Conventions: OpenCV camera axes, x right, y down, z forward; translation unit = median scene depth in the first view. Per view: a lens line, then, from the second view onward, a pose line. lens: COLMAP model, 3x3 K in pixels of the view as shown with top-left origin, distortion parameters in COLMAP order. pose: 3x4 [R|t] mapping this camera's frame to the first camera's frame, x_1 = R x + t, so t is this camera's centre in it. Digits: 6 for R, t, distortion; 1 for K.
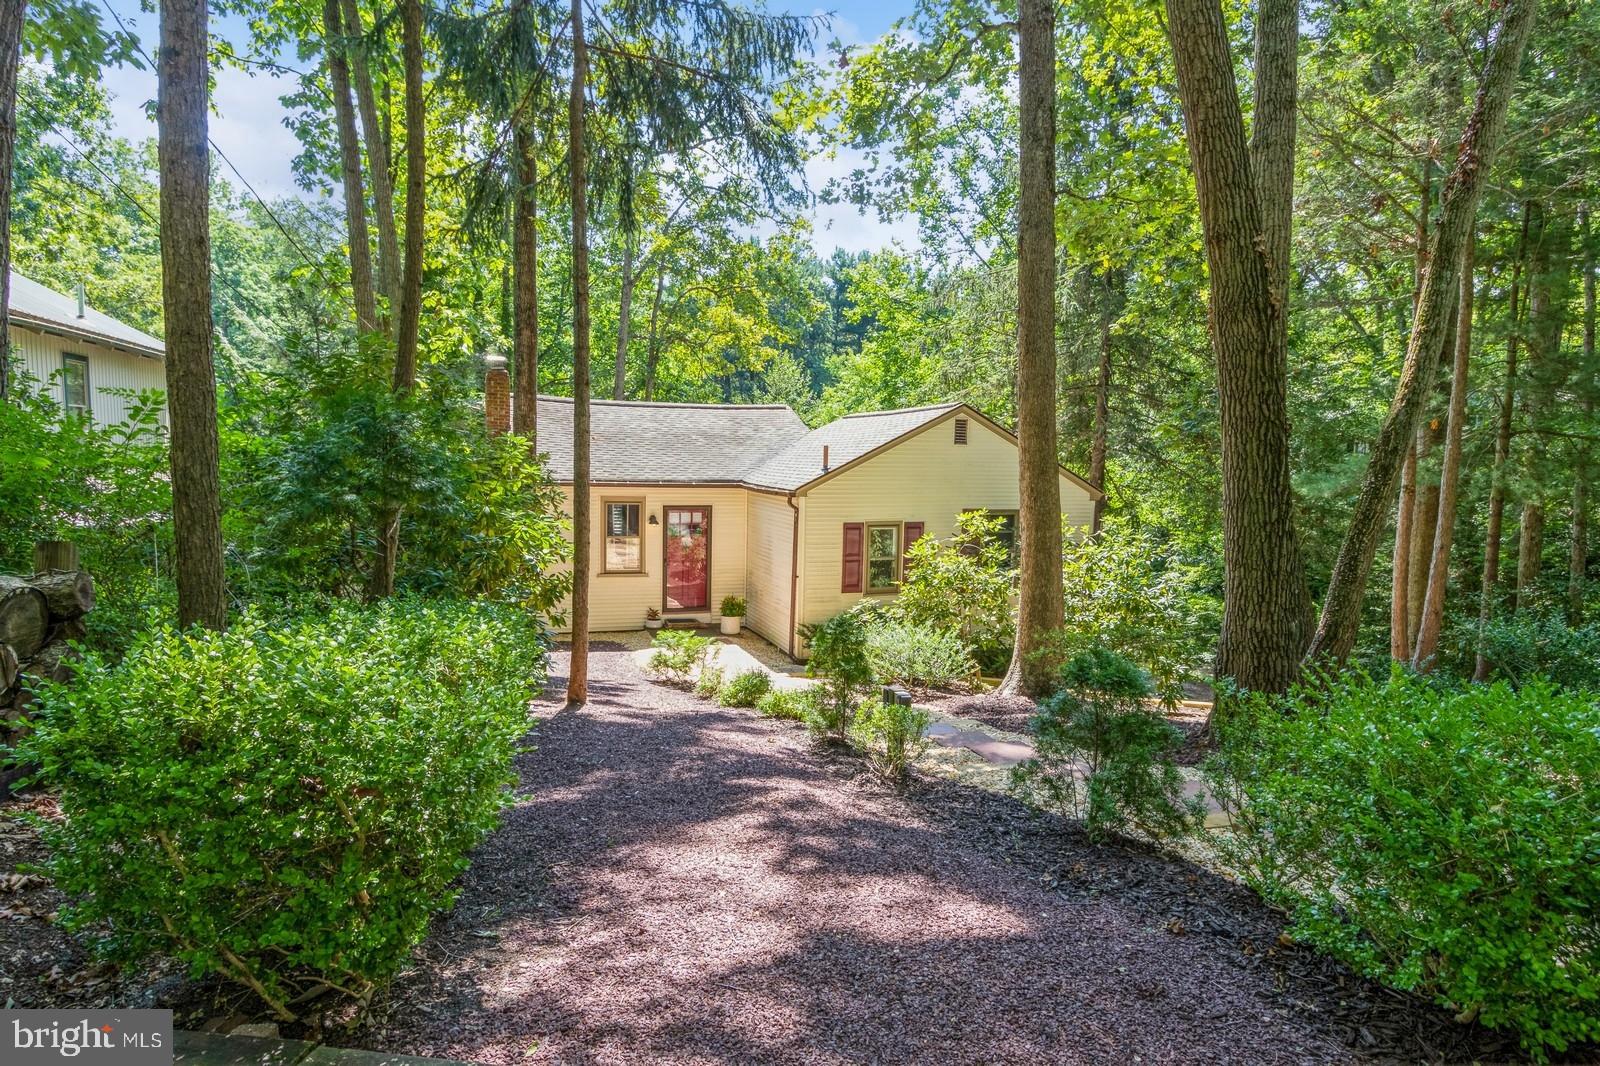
lens RADIAL K [[971.7, 0, 800.0], [0, 971.7, 533.0], [0, 0, 1]] dist [0.001317, 0.000387]
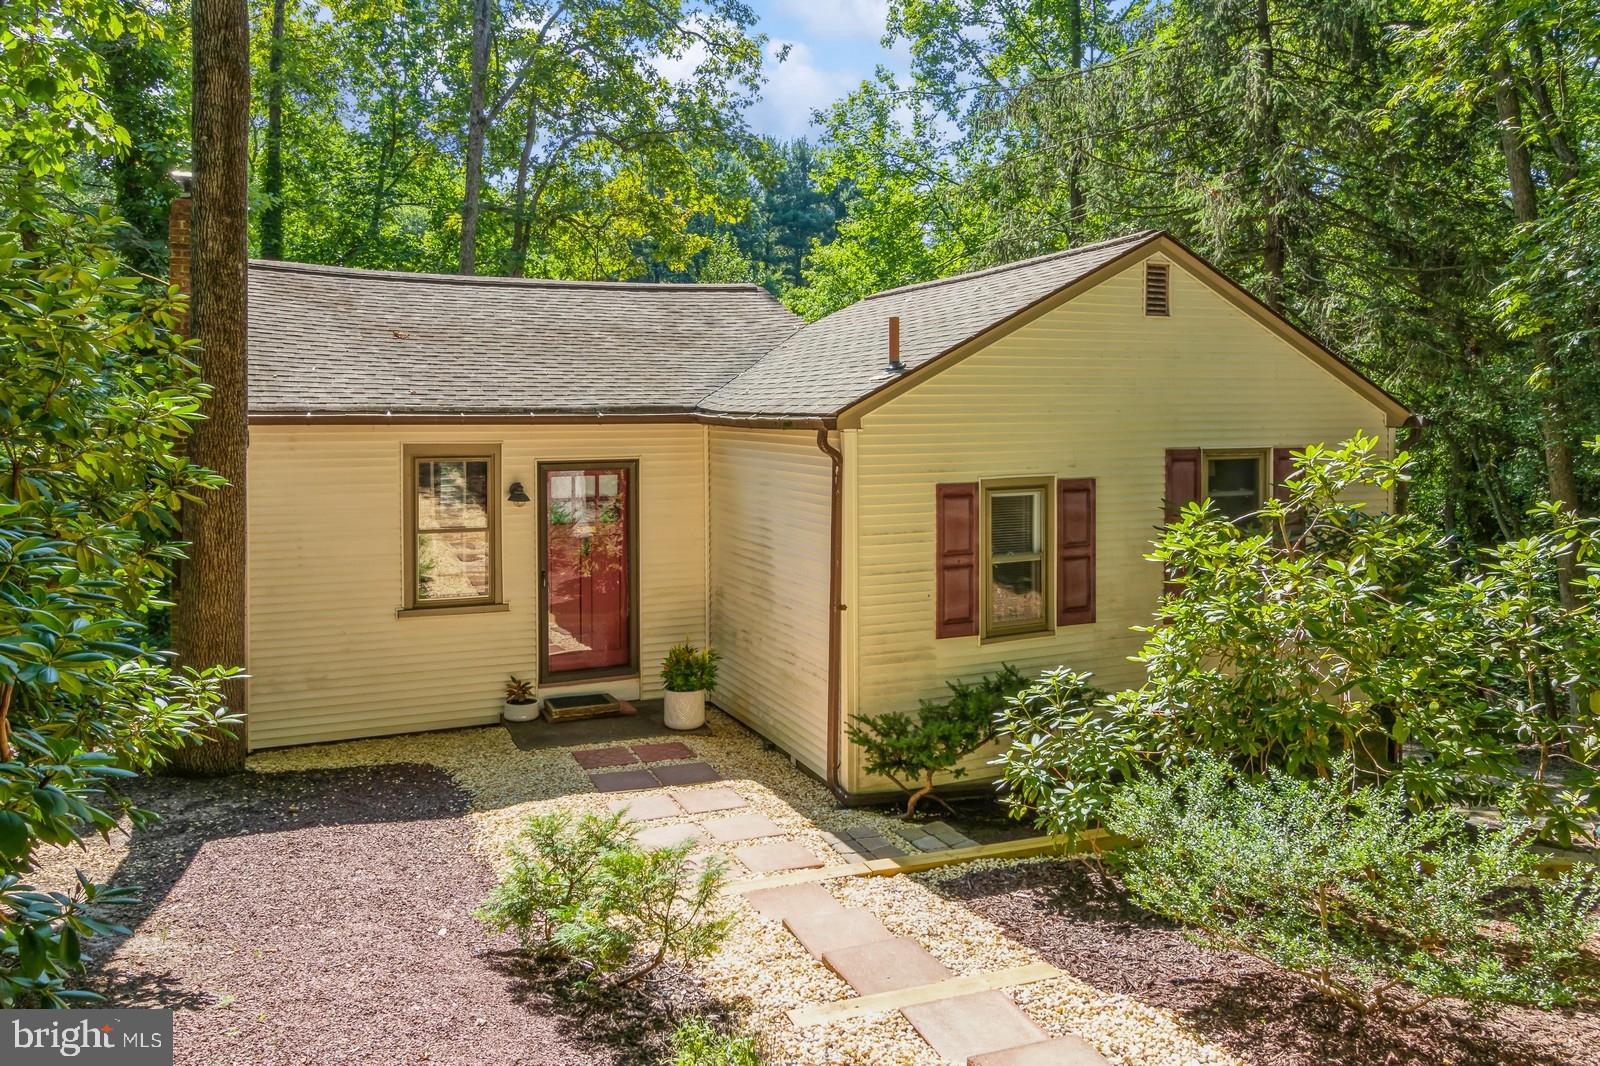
lens RADIAL K [[1113.0, 0, 799.9], [0, 1113.0, 413.3], [0, 0, 1]] dist [0.002275, 0.000308]
pose [[0.995752, -0.024955, 0.088631, -0.060442], [0.032489, 0.995884, -0.084608, -0.001264], [-0.086155, 0.087128, 0.992465, 0.444893]]
